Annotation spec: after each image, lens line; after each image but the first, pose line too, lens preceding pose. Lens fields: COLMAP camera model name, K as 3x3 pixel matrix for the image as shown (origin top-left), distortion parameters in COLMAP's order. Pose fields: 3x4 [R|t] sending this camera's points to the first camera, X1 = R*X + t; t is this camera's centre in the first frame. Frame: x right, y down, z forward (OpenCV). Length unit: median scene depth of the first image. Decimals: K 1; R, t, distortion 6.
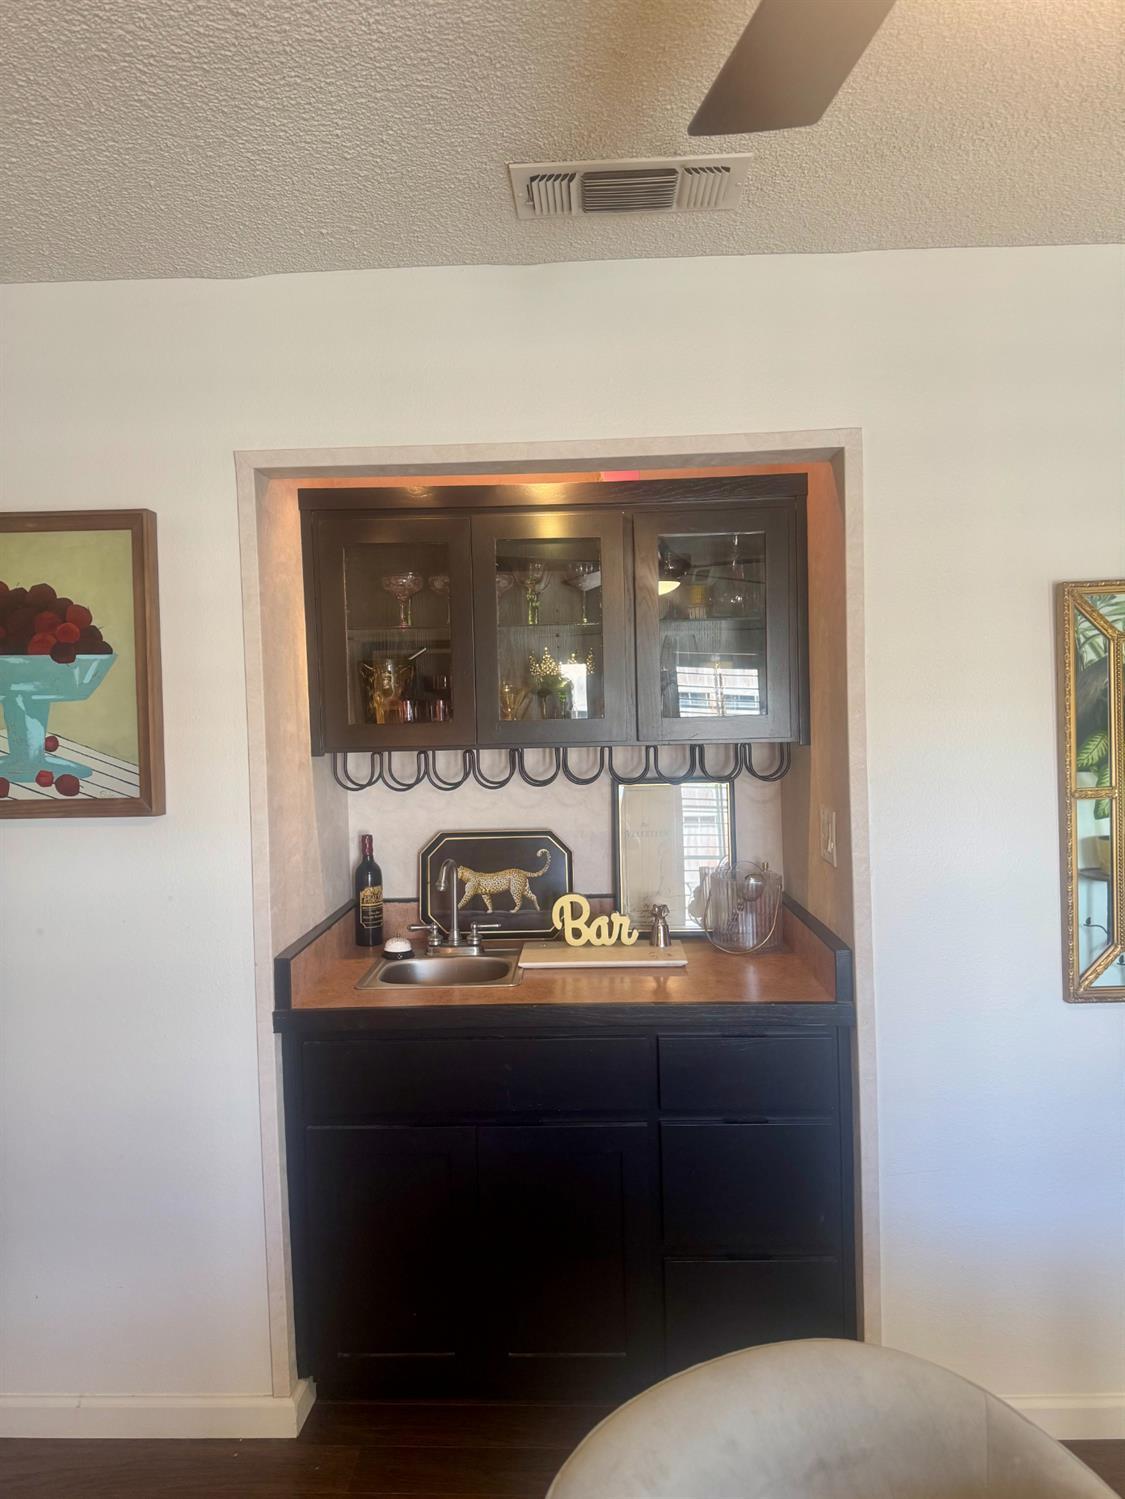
lens RADIAL K [[1042.5, 0, 558.0], [0, 1042.5, 756.5], [0, 0, 1]] dist [0.122454, -0.164556]
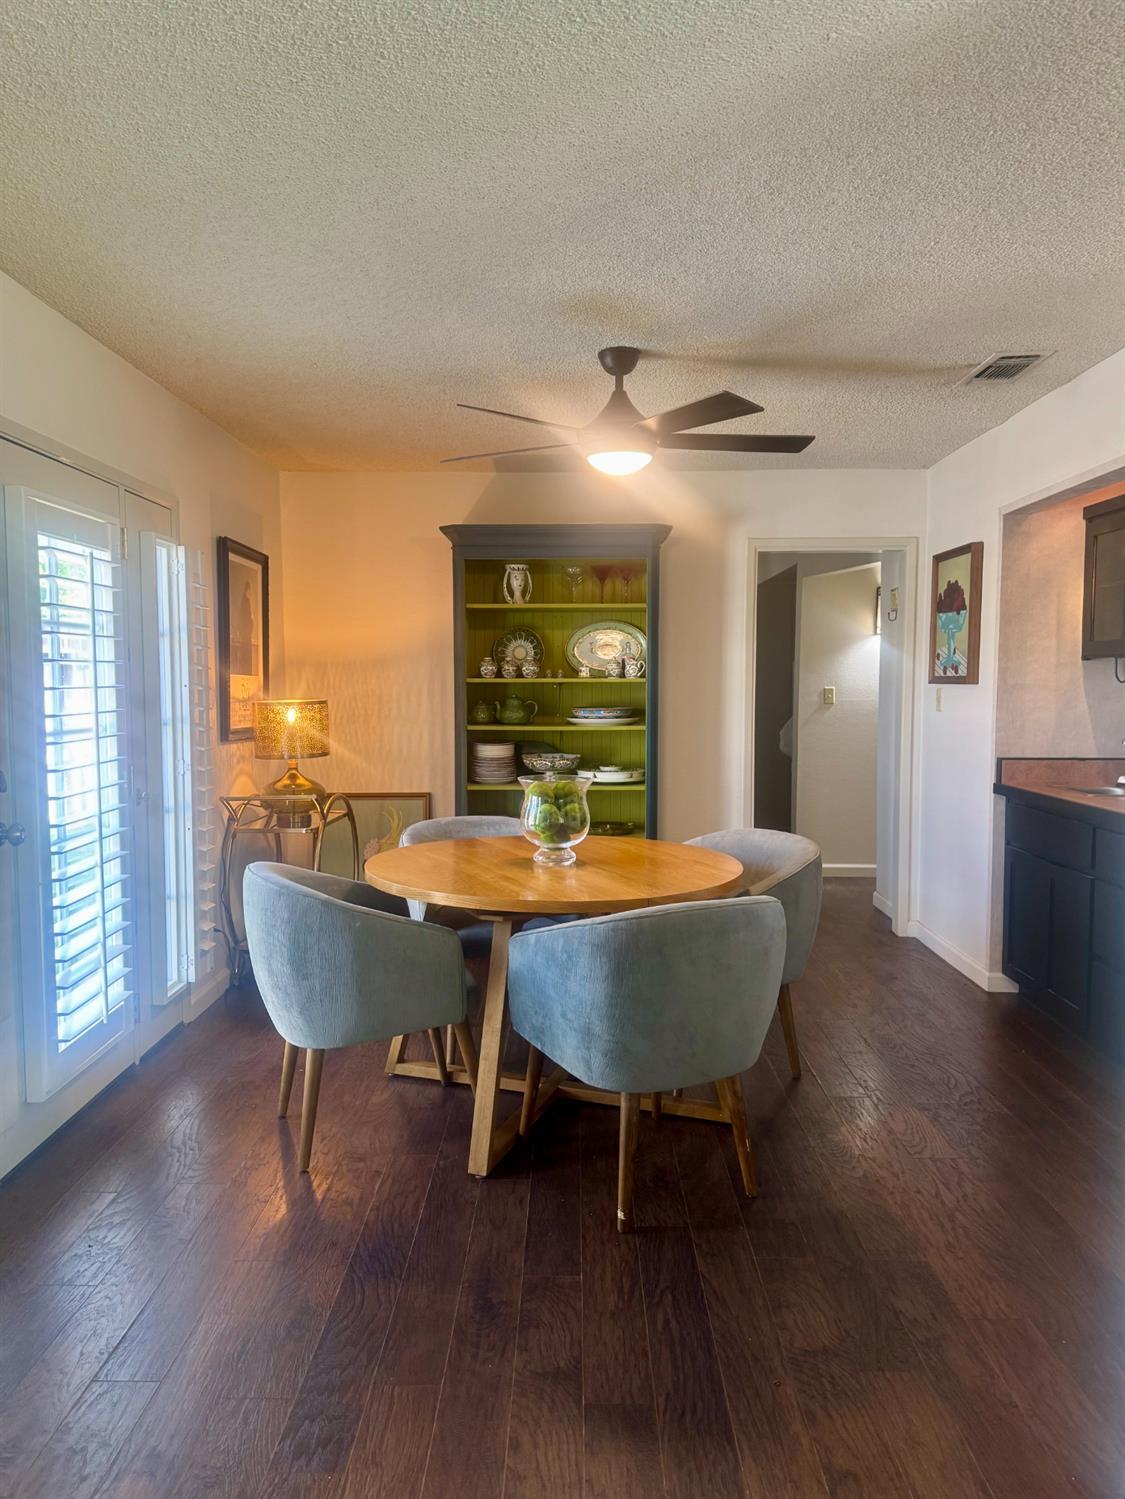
lens RADIAL K [[1042.5, 0, 558.0], [0, 1042.5, 756.5], [0, 0, 1]] dist [0.122454, -0.164556]
pose [[0.023972, 0.095648, -0.995127, 1.694349], [-0.028366, 0.995077, 0.094960, 0.018201], [0.999310, 0.025951, 0.026567, 0.103390]]
